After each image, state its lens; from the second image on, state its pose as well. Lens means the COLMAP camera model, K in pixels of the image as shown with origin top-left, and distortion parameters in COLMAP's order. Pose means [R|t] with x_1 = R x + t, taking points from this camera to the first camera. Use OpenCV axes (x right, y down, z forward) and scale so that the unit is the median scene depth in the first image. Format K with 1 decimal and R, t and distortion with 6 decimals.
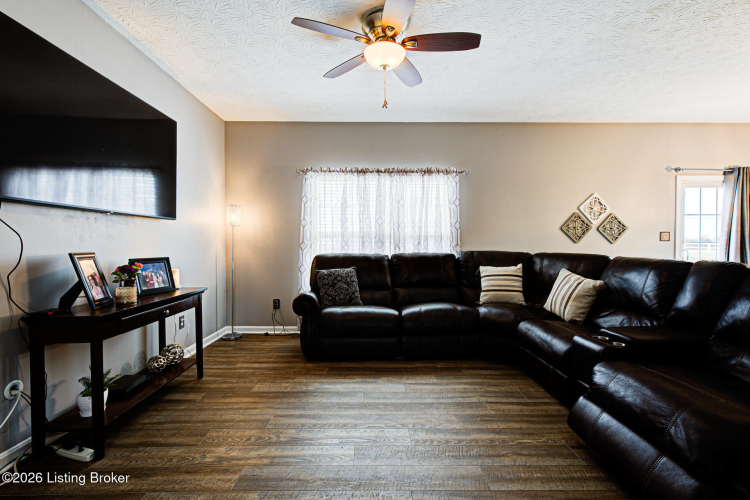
lens RADIAL K [[334.9, 0, 375.3], [0, 334.9, 248.1], [0, 0, 1]] dist [0.000772, 0.000507]
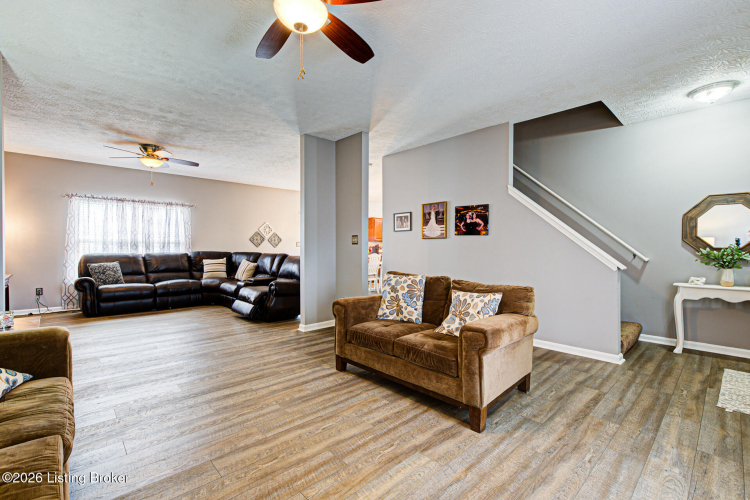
lens RADIAL K [[334.9, 0, 374.8], [0, 334.9, 250.8], [0, 0, 1]] dist [0.000772, 0.000507]
pose [[0.741385, -0.003079, 0.671073, -0.207356], [0.006503, 0.999975, -0.002596, 0.015960], [-0.671048, 0.006289, 0.741387, -0.924438]]
